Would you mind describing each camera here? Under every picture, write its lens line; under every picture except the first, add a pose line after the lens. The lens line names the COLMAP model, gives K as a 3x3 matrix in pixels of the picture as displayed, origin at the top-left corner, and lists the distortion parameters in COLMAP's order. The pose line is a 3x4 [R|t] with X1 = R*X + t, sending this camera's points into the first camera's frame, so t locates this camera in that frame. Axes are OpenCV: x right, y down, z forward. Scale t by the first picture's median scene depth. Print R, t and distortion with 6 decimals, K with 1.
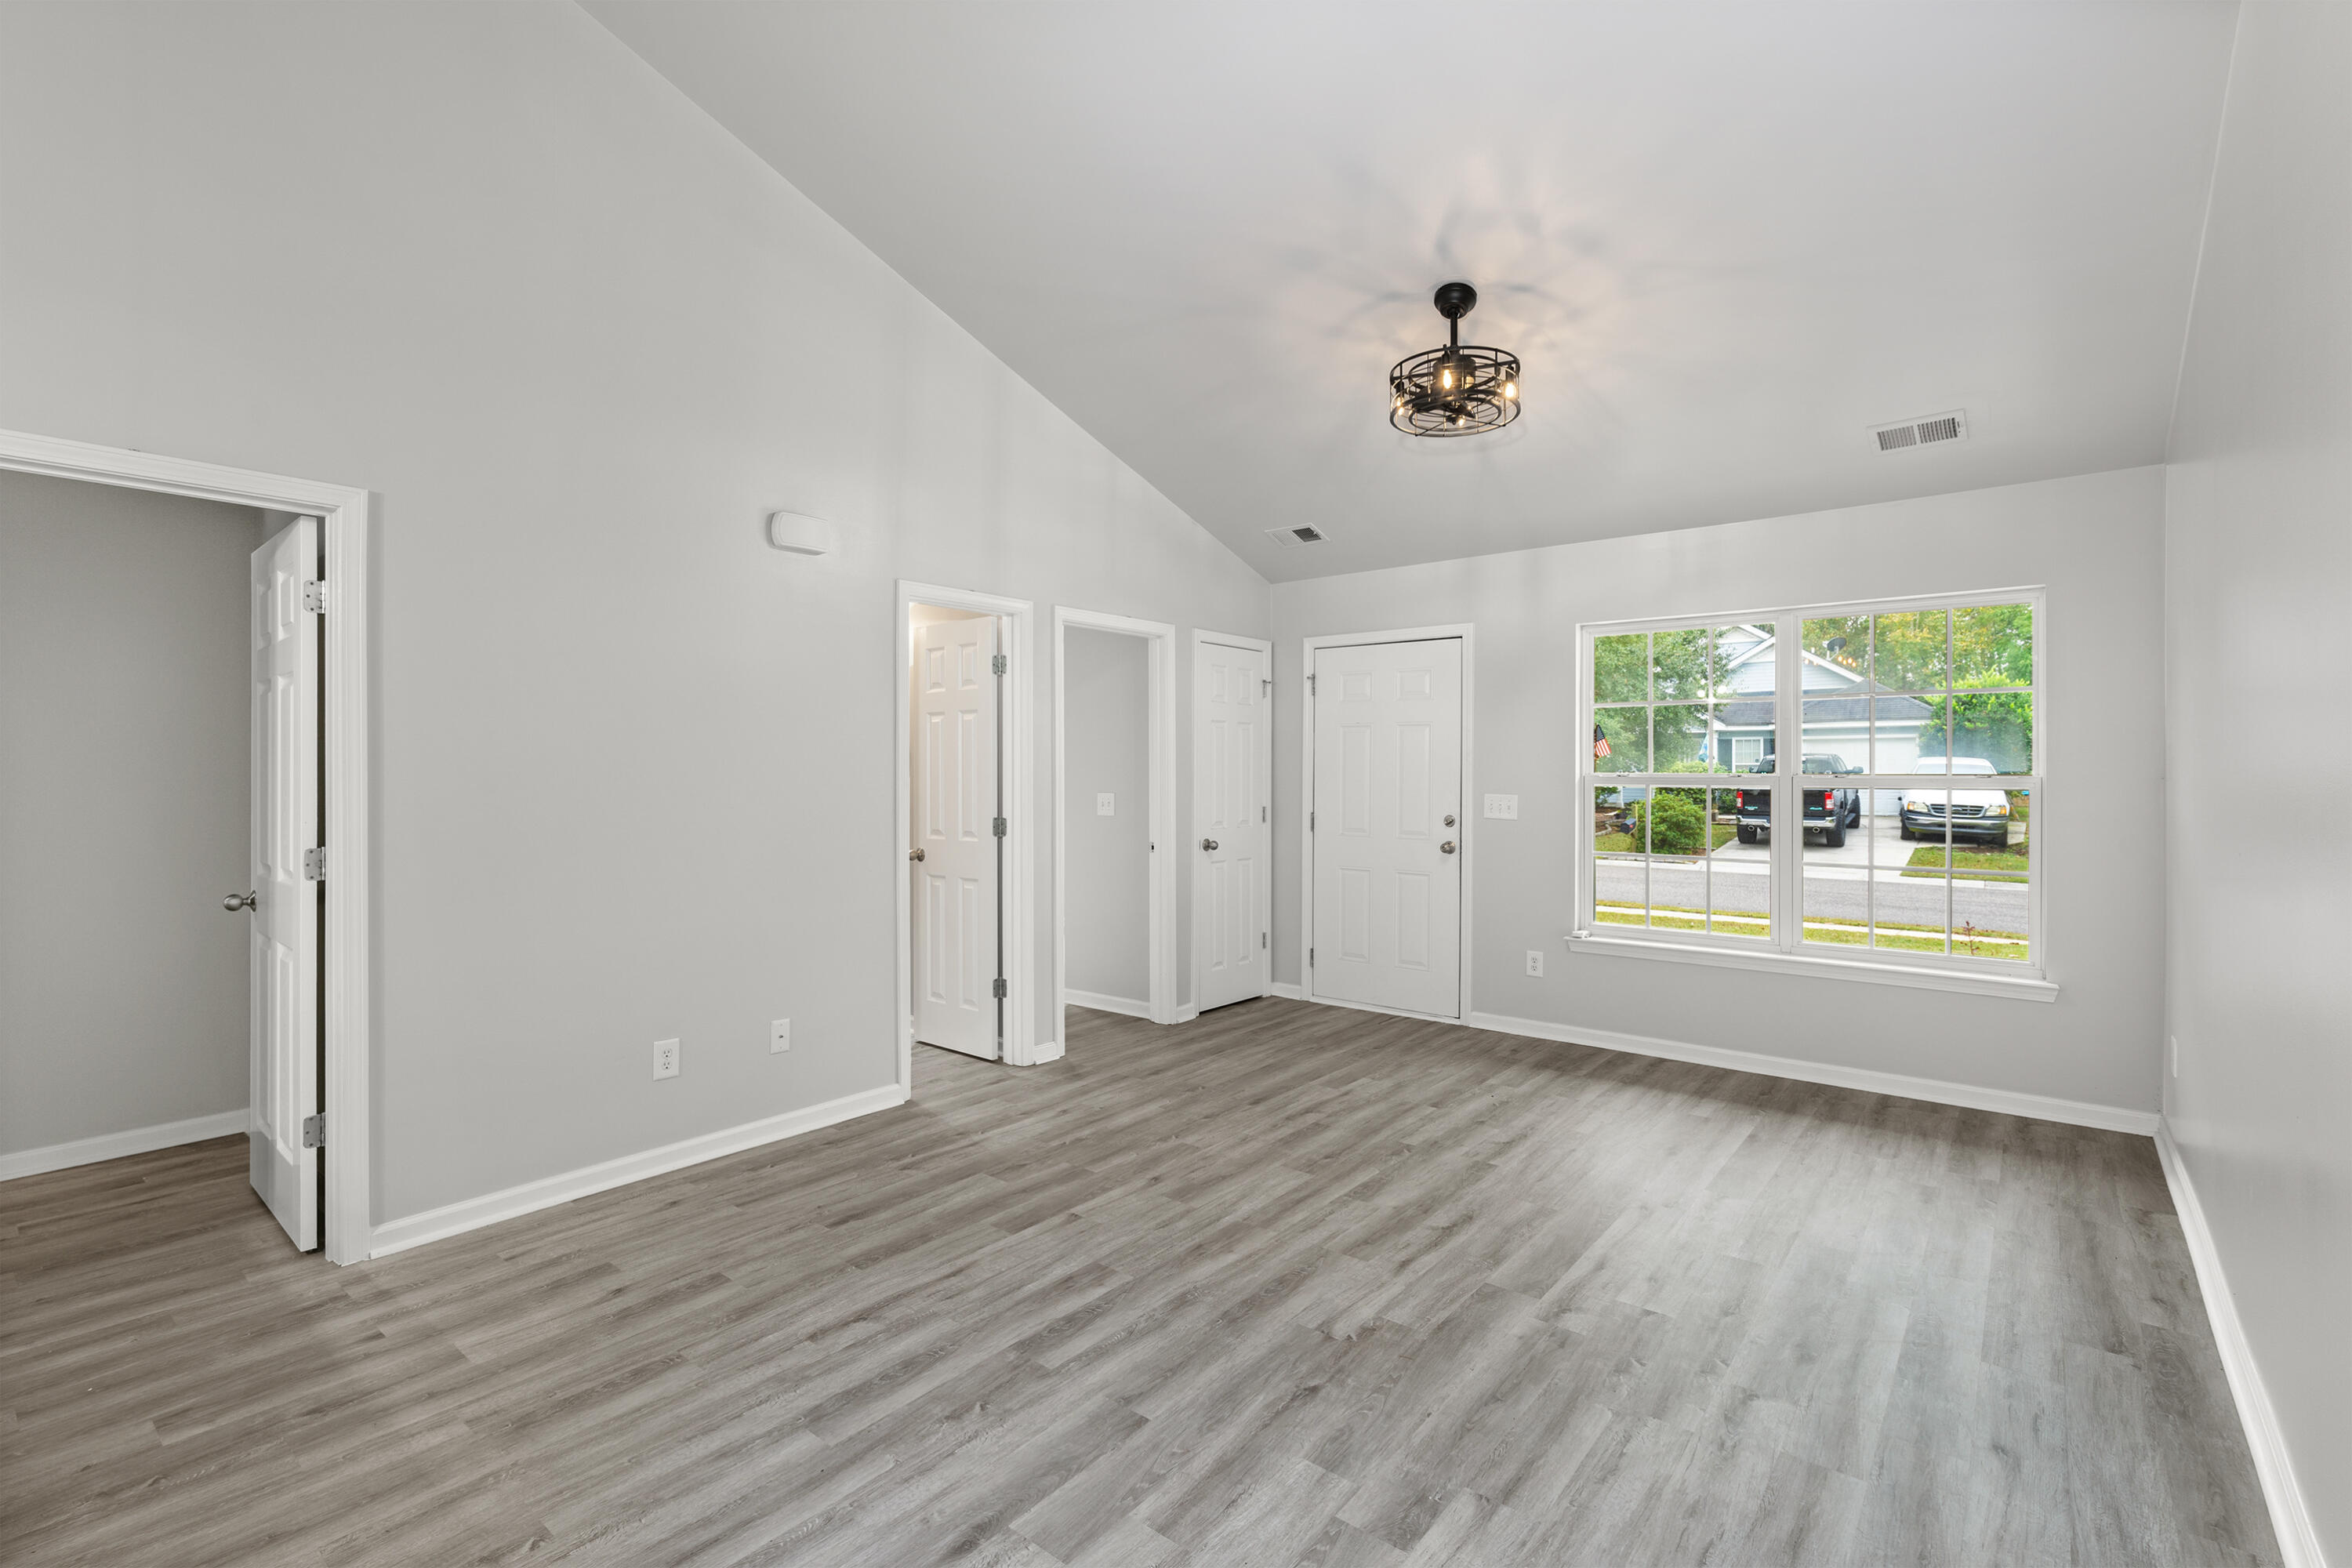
lens RADIAL K [[1073.4, 0, 1080.5], [0, 1073.4, 772.8], [0, 0, 1]] dist [0.022041, 0.000911]
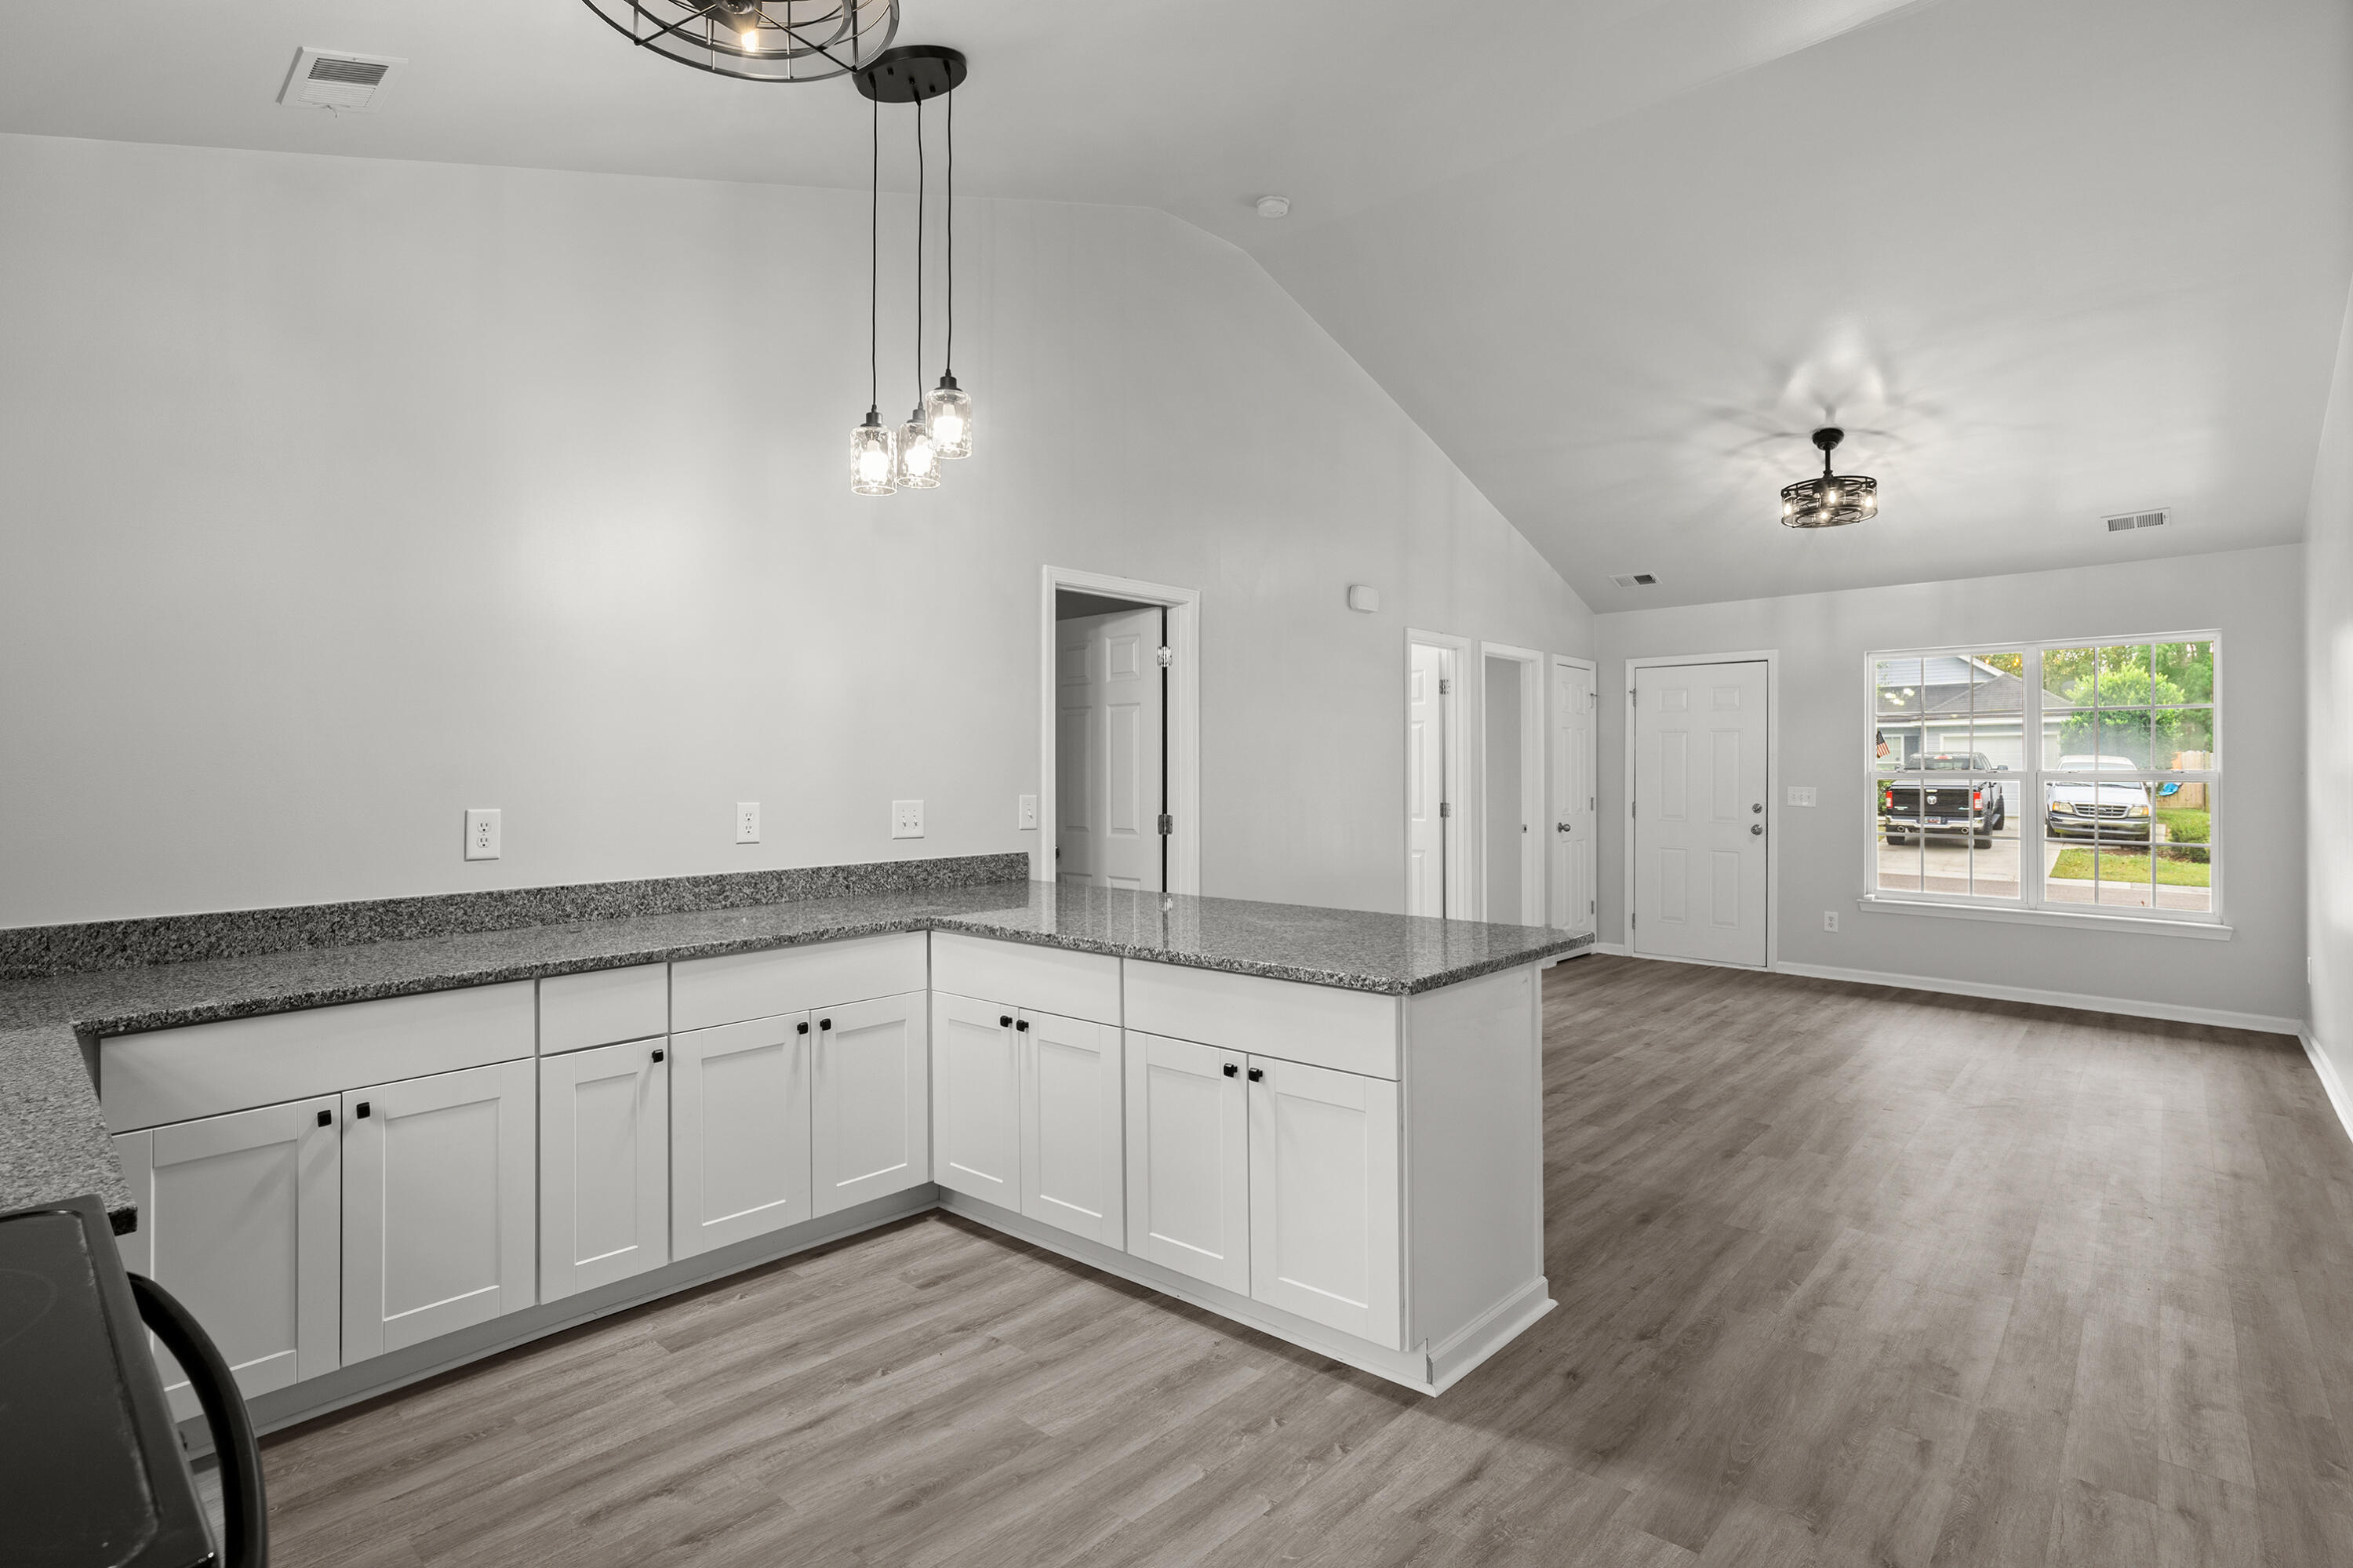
lens RADIAL K [[1154.9, 0, 1168.9], [0, 1154.9, 762.7], [0, 0, 1]] dist [0.000975, -0.007261]
pose [[1.000000, 0.000589, 0.000353, -0.341781], [-0.000586, 0.999971, -0.007585, 0.002558], [-0.000358, 0.007585, 0.999971, -0.339168]]
